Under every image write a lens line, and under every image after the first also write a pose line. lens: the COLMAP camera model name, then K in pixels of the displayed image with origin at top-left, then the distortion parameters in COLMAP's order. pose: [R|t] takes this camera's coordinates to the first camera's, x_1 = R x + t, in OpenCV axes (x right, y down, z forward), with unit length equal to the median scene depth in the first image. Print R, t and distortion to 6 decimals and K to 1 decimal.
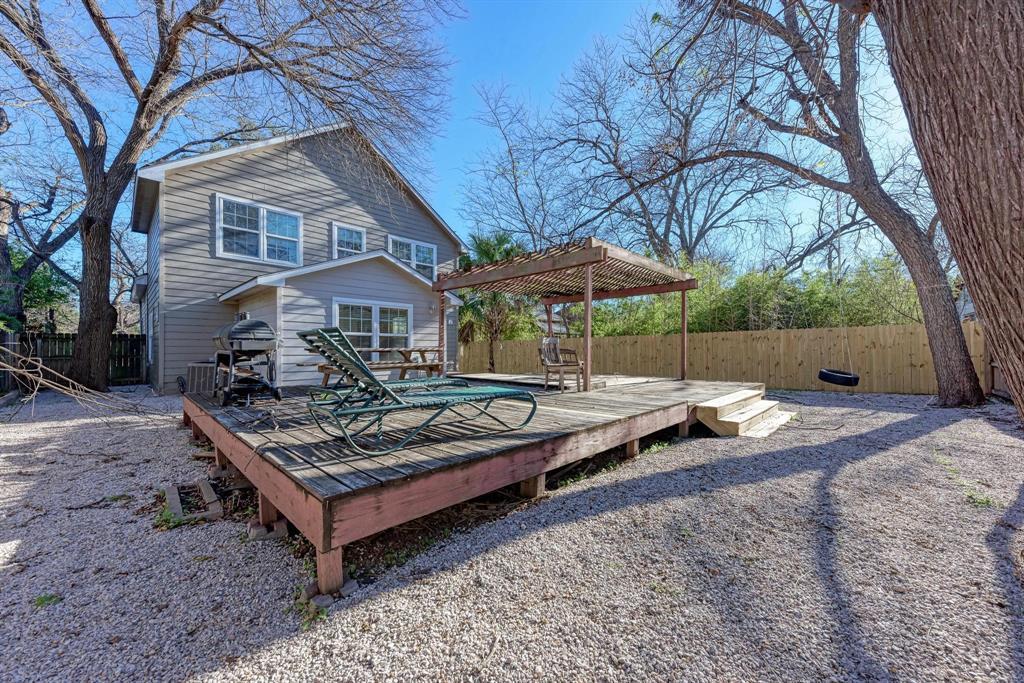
lens RADIAL K [[375.4, 0, 517.7], [0, 375.4, 346.3], [0, 0, 1]] dist [-0.008949, -0.000165]
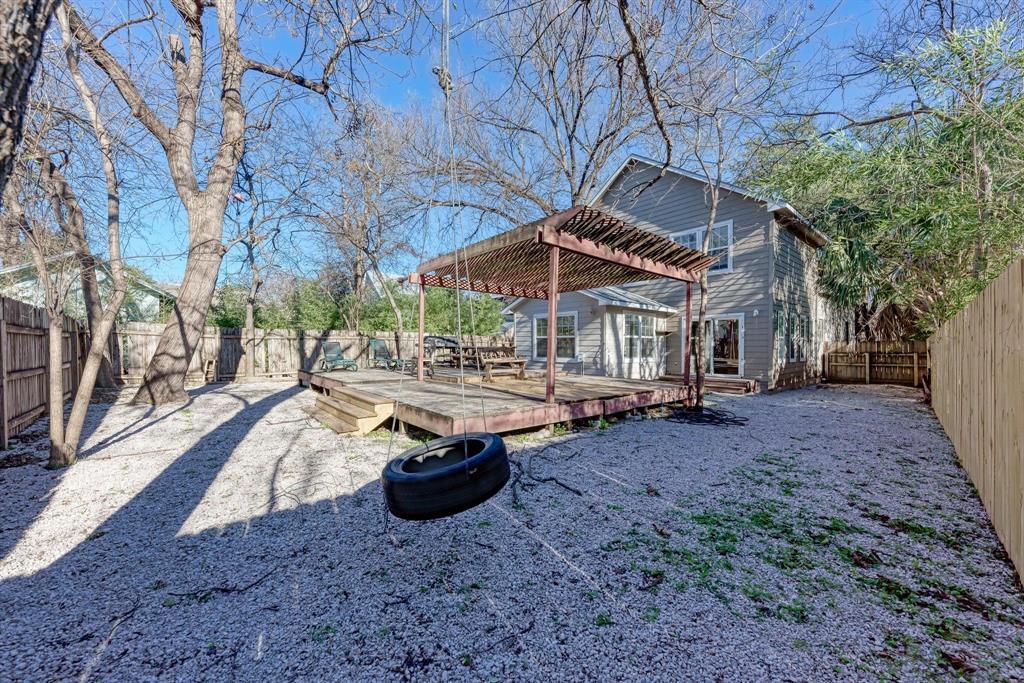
lens RADIAL K [[375.4, 0, 517.7], [0, 375.4, 346.3], [0, 0, 1]] dist [-0.008949, -0.000165]
pose [[-0.115860, -0.001544, -0.993264, 0.849909], [0.002228, 0.999996, -0.001814, 0.004325], [0.993263, -0.002423, -0.115856, 0.854894]]
